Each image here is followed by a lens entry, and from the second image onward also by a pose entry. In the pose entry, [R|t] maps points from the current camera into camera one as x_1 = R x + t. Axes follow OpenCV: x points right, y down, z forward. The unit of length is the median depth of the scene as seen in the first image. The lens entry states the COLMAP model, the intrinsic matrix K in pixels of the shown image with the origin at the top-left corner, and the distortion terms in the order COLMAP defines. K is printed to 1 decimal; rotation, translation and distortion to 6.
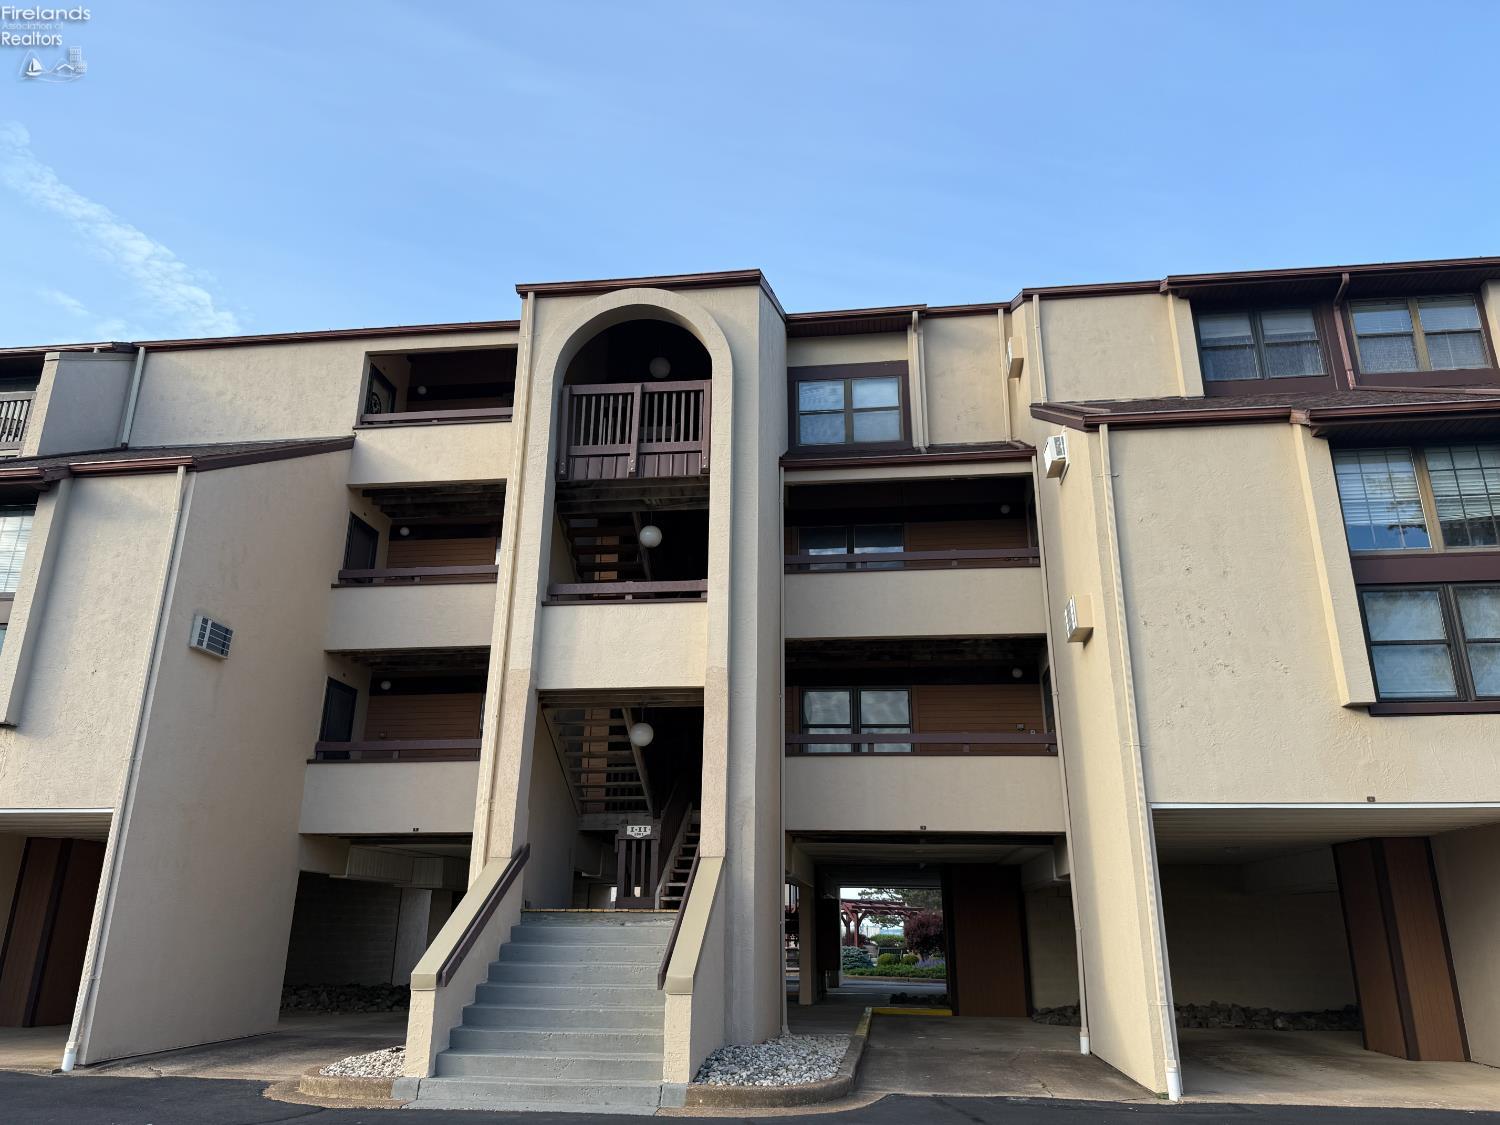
lens RADIAL K [[1038.3, 0, 749.9], [0, 1038.3, 586.7], [0, 0, 1]] dist [0.078134, -0.106211]
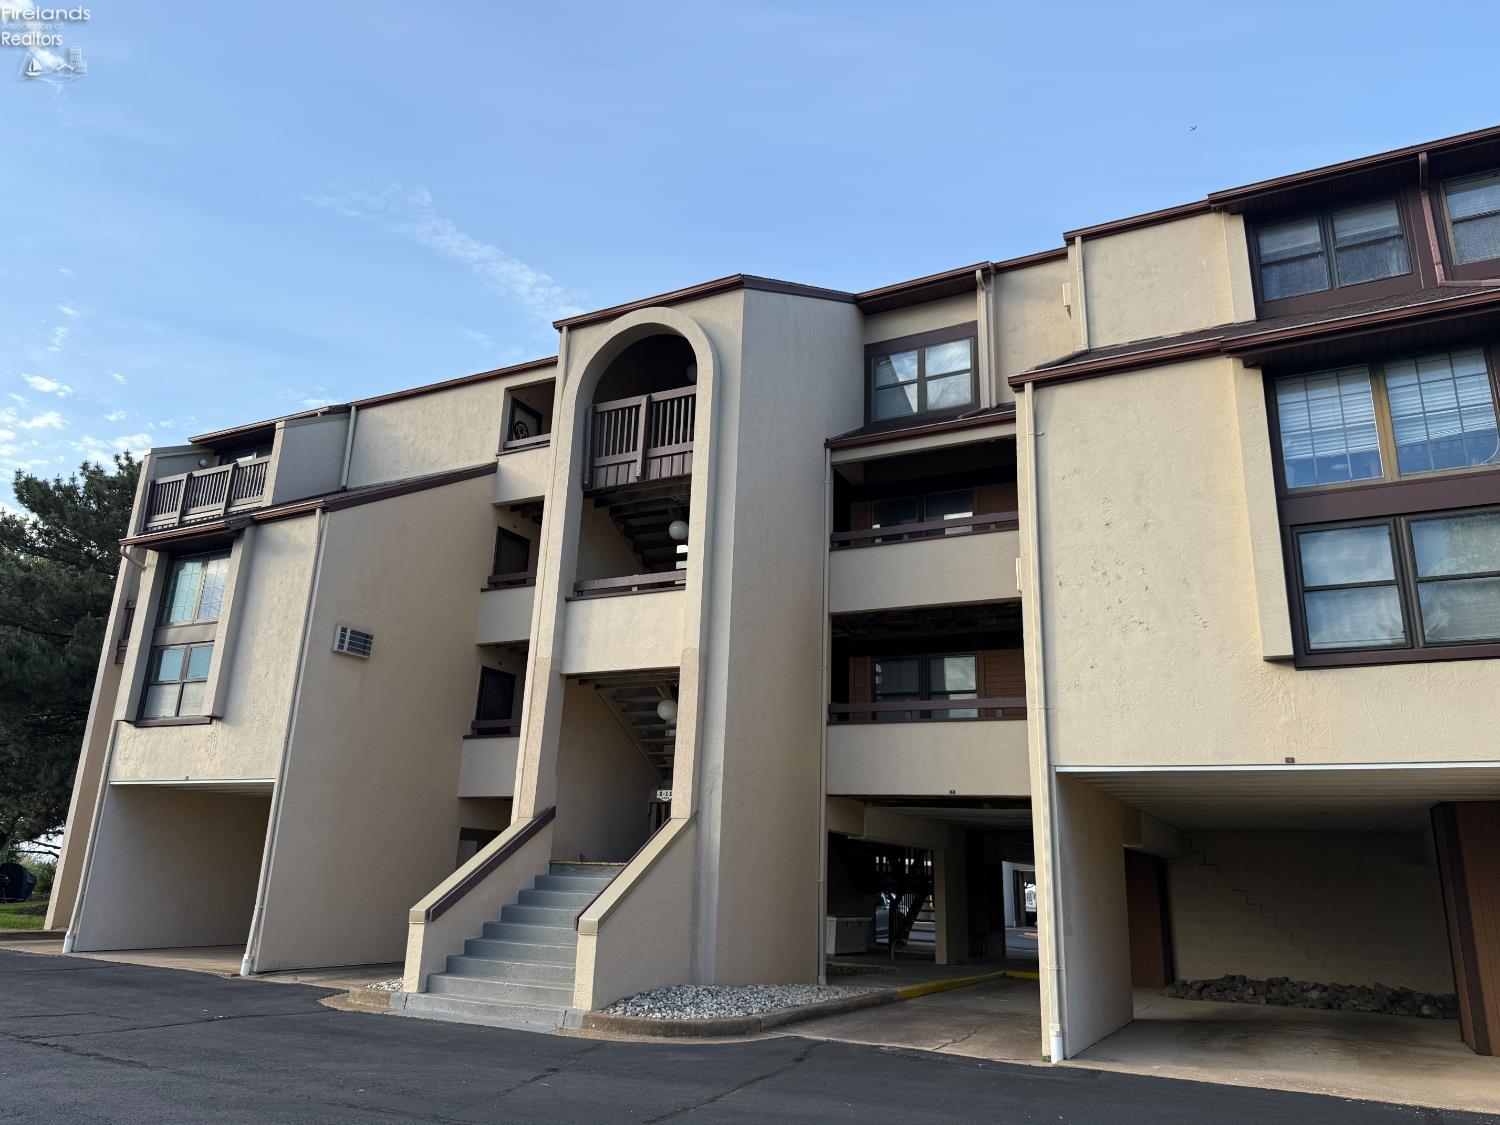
lens RADIAL K [[1044.1, 0, 755.1], [0, 1044.1, 572.0], [0, 0, 1]] dist [0.083486, -0.109913]
pose [[0.937271, -0.073467, -0.340773, 0.372390], [0.080250, 0.996758, 0.005831, -0.003944], [0.339240, -0.032812, 0.940128, -0.018527]]
